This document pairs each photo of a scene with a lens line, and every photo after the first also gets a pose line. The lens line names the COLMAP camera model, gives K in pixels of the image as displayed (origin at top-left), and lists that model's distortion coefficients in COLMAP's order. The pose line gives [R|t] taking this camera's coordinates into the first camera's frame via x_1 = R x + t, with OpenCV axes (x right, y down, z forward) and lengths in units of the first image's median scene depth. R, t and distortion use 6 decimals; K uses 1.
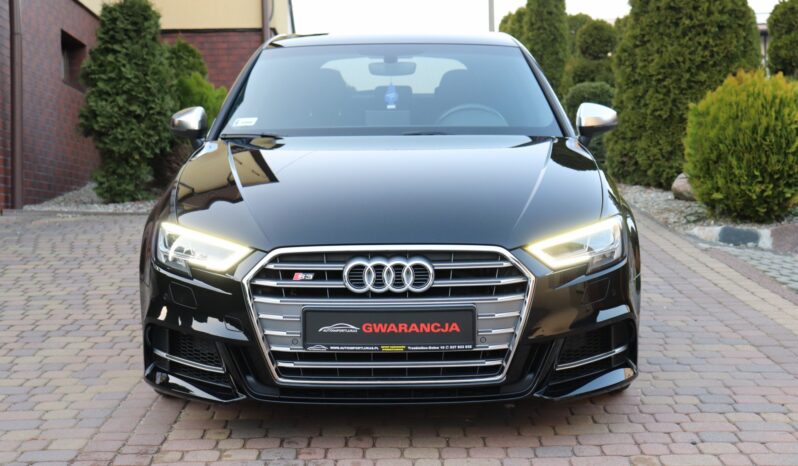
lens RADIAL K [[1220.1, 0, 399.0], [0, 1220.1, 233.0], [0, 0, 1]] dist [0.130995, 0.103786]
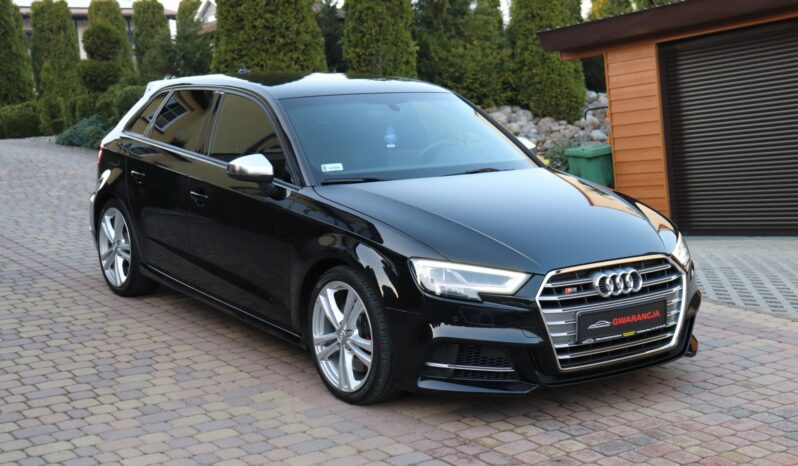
lens RADIAL K [[1220.1, 0, 399.0], [0, 1220.1, 233.0], [0, 0, 1]] dist [0.130995, 0.103786]
pose [[0.803917, -0.087235, 0.588309, -1.016912], [0.072130, 0.996183, 0.049151, -0.107187], [-0.590351, 0.002921, 0.807141, 0.019631]]
